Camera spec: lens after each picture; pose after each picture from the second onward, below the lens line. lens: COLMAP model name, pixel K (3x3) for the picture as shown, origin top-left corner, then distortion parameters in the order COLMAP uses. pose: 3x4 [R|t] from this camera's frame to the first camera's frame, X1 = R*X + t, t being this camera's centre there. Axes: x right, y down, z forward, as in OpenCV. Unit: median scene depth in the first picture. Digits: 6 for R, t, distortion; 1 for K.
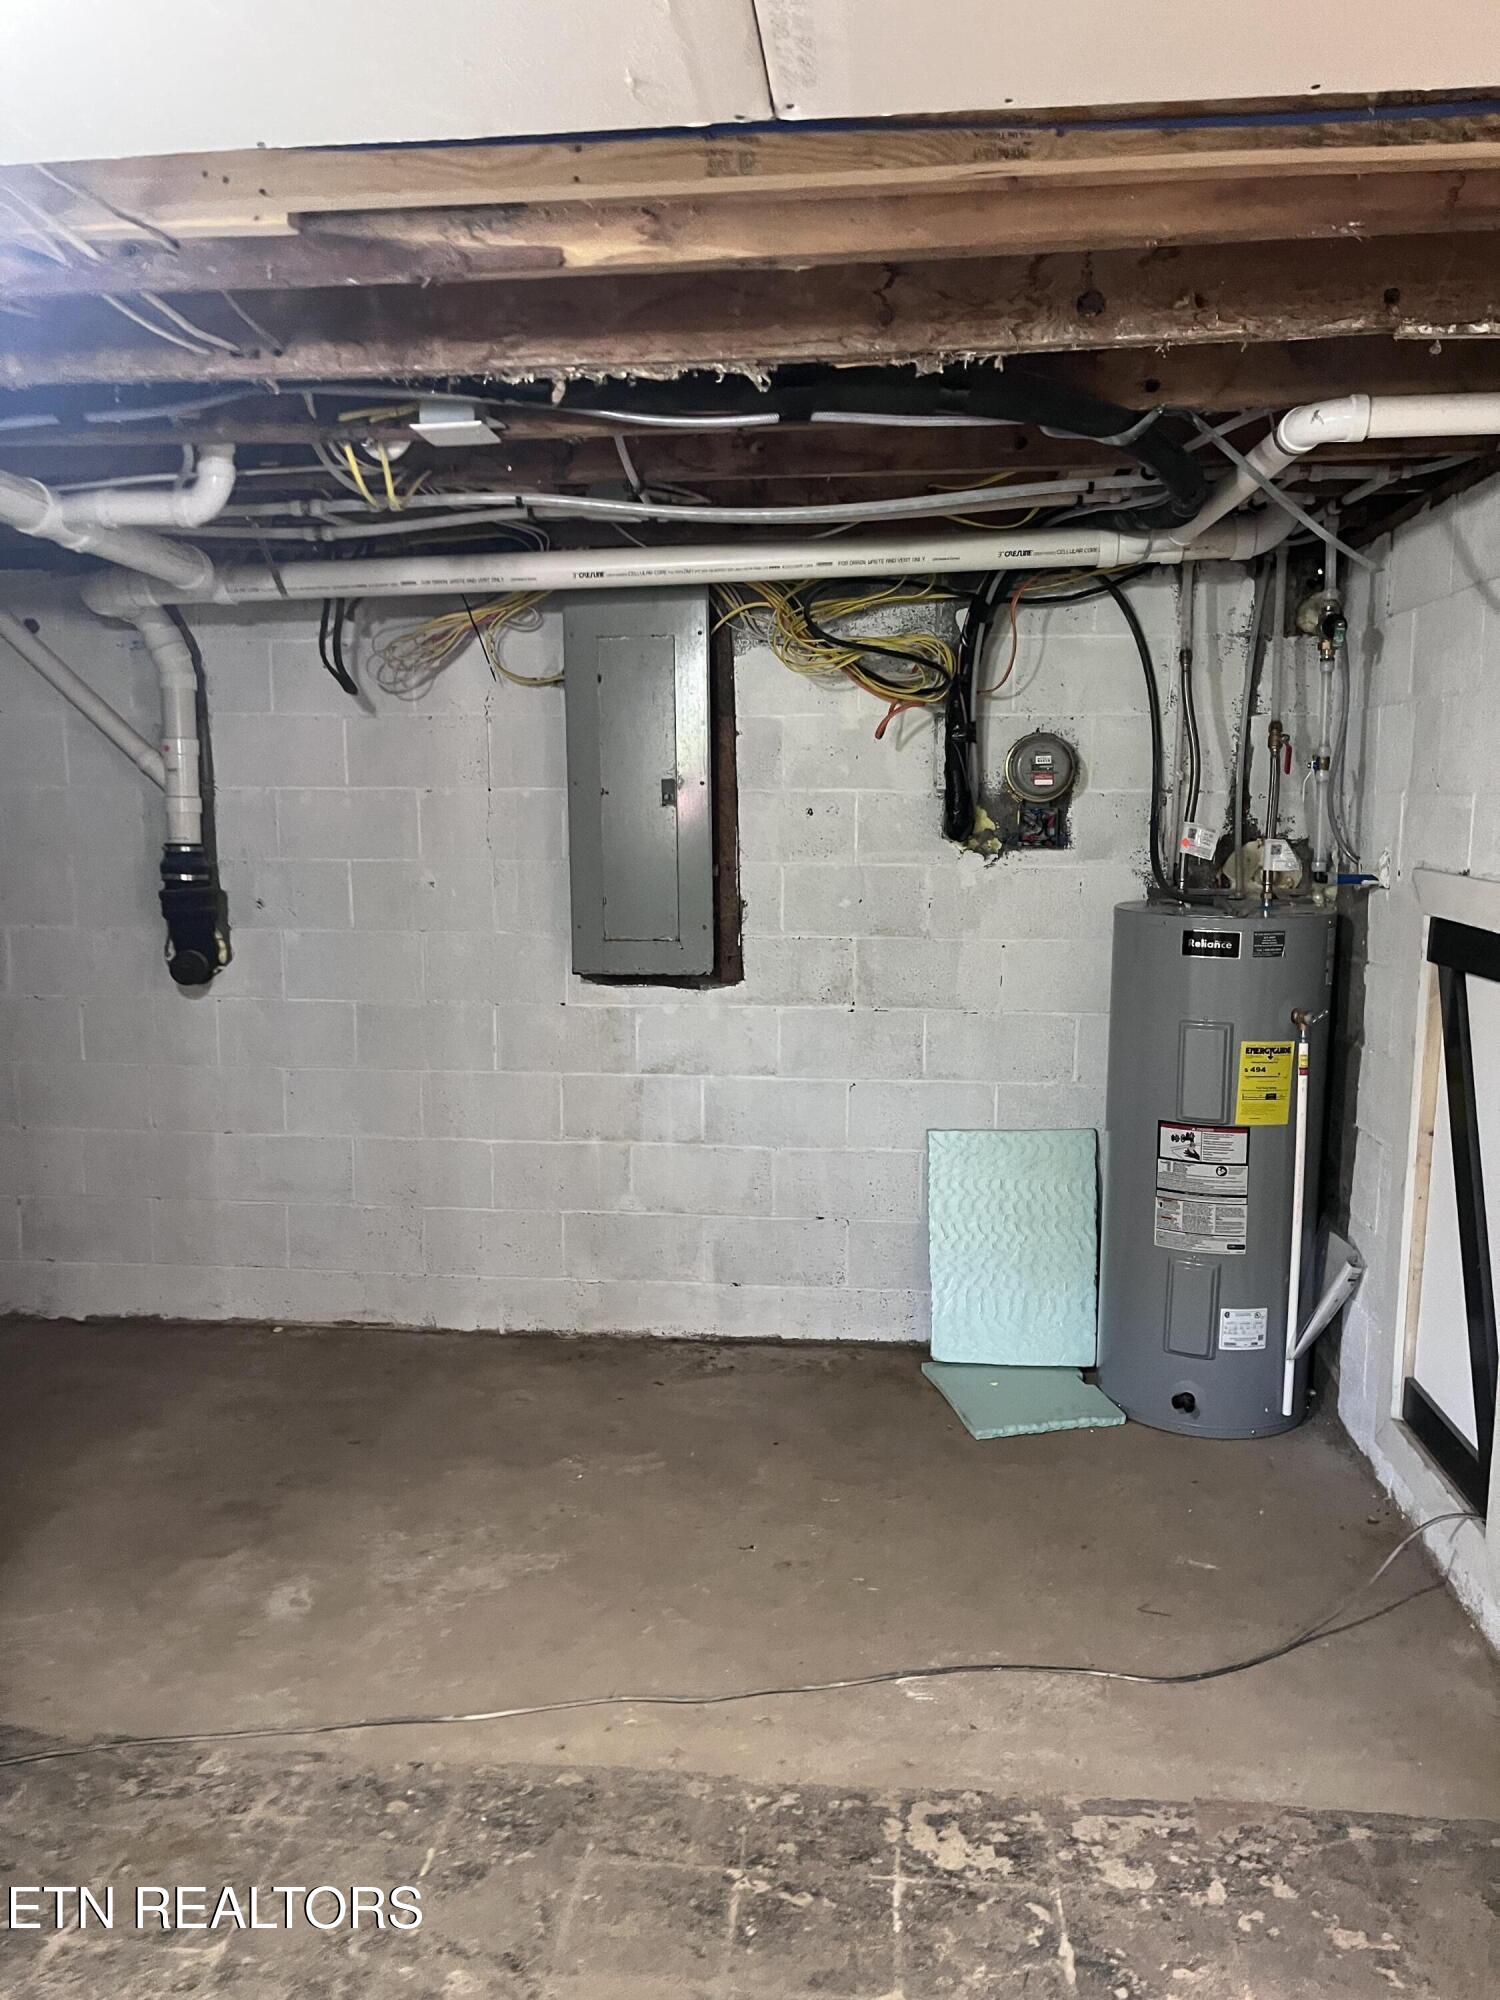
lens RADIAL K [[1531.2, 0, 759.5], [0, 1531.2, 989.8], [0, 0, 1]] dist [0.070594, -0.074240]
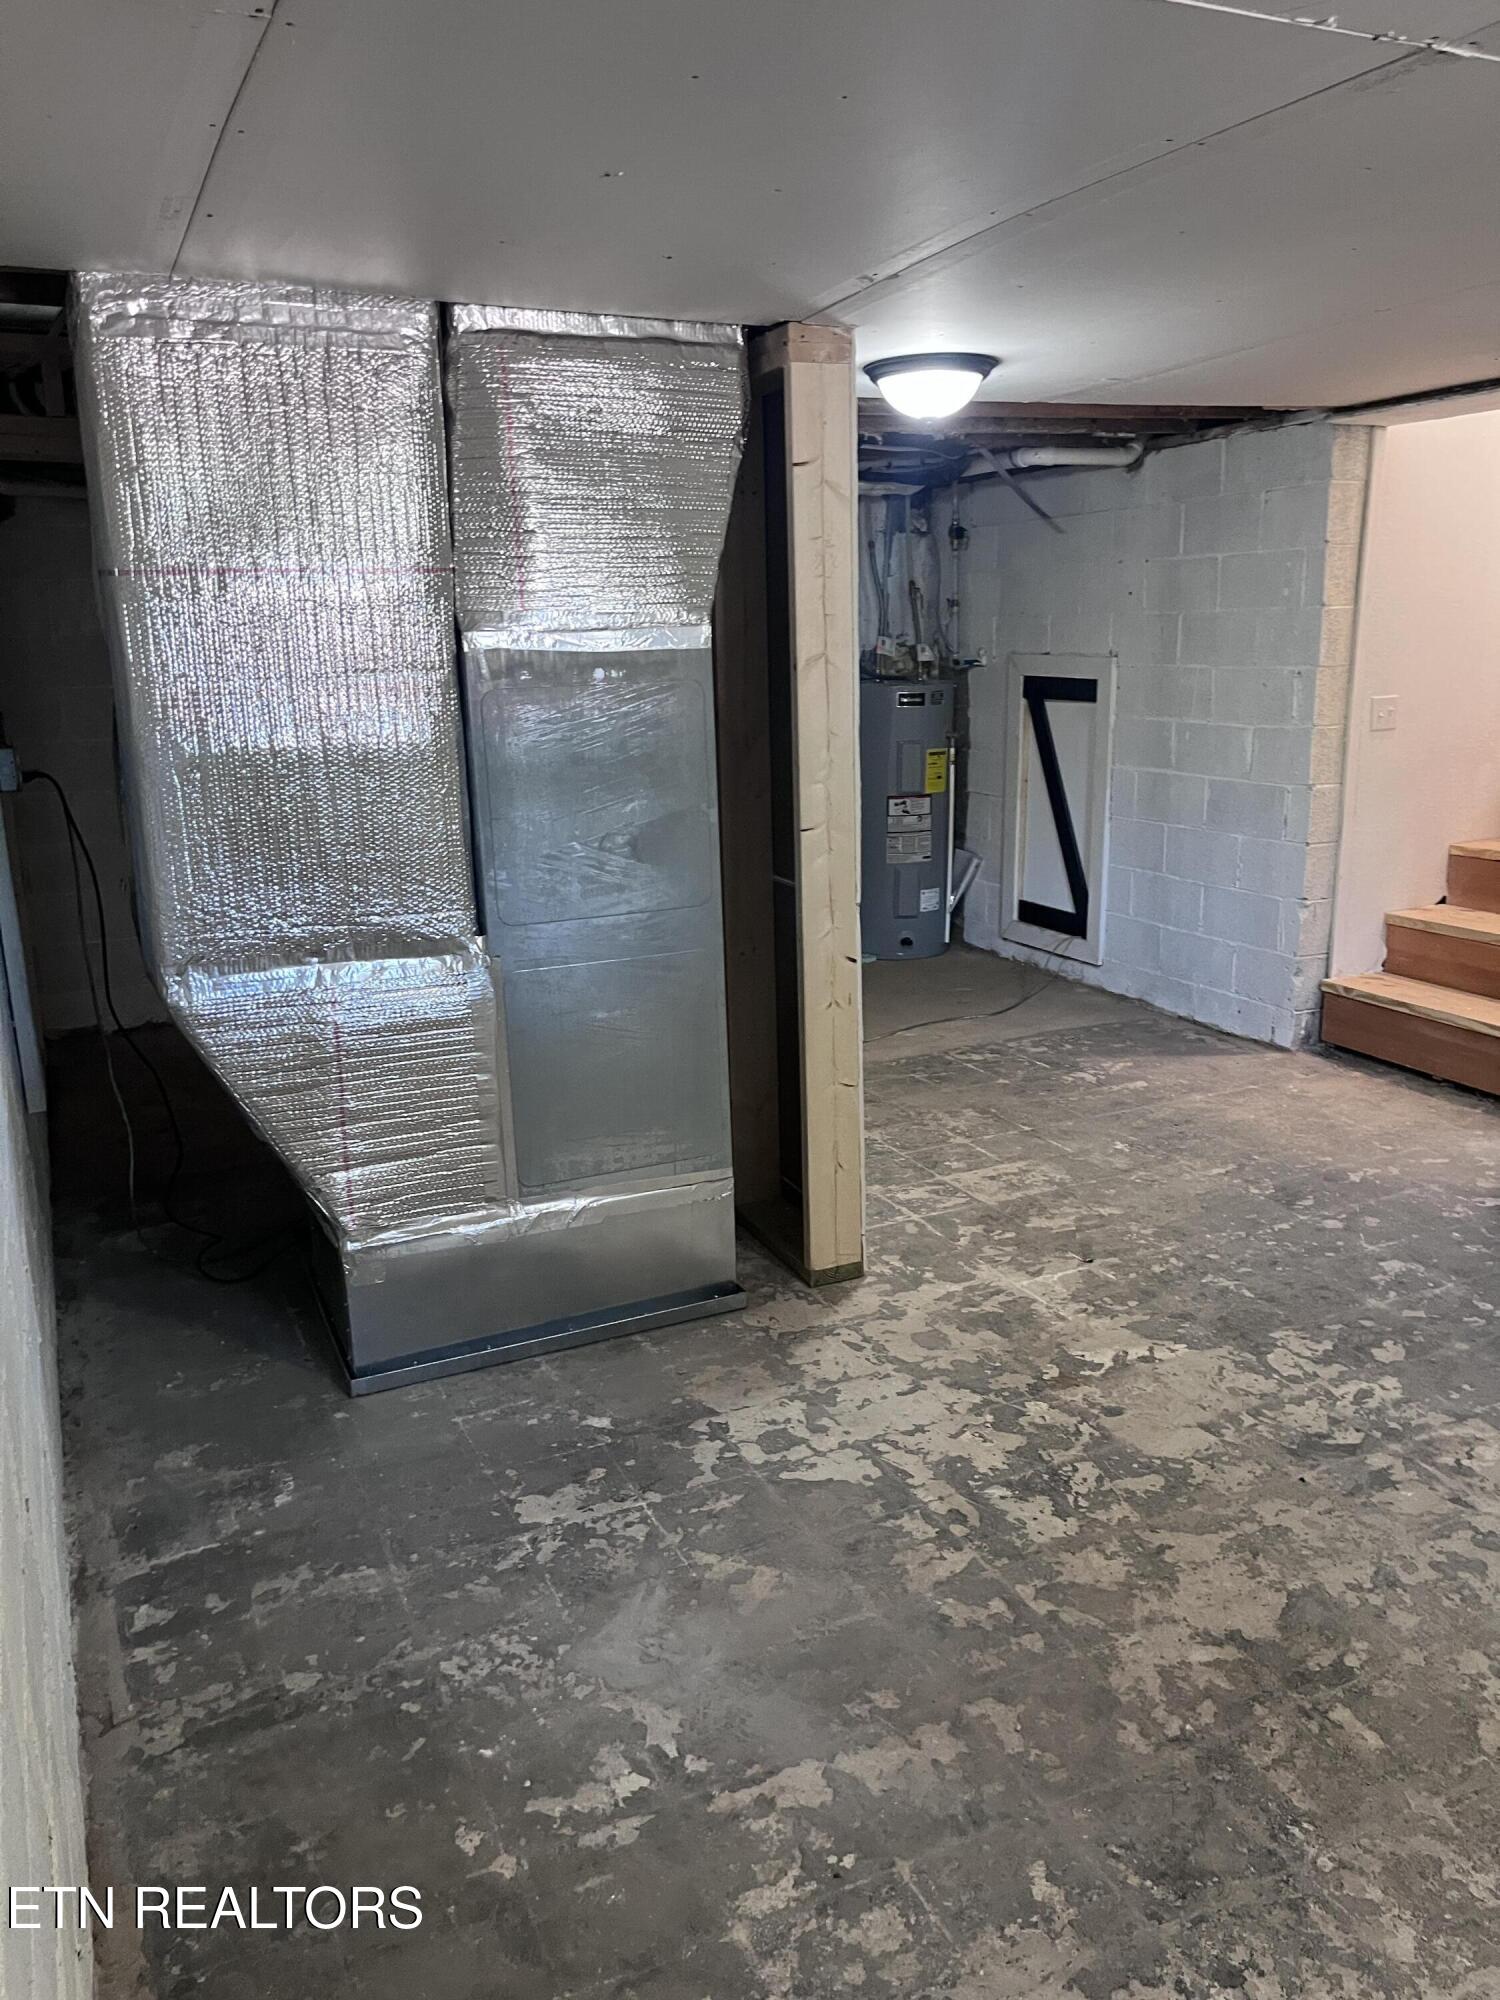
lens RADIAL K [[1531.2, 0, 735.7], [0, 1531.2, 1001.7], [0, 0, 1]] dist [0.070594, -0.074240]
pose [[0.864228, -0.144141, 0.482009, -0.878085], [0.094970, 0.987594, 0.125054, 0.082663], [-0.494055, -0.062299, 0.867196, -0.587619]]
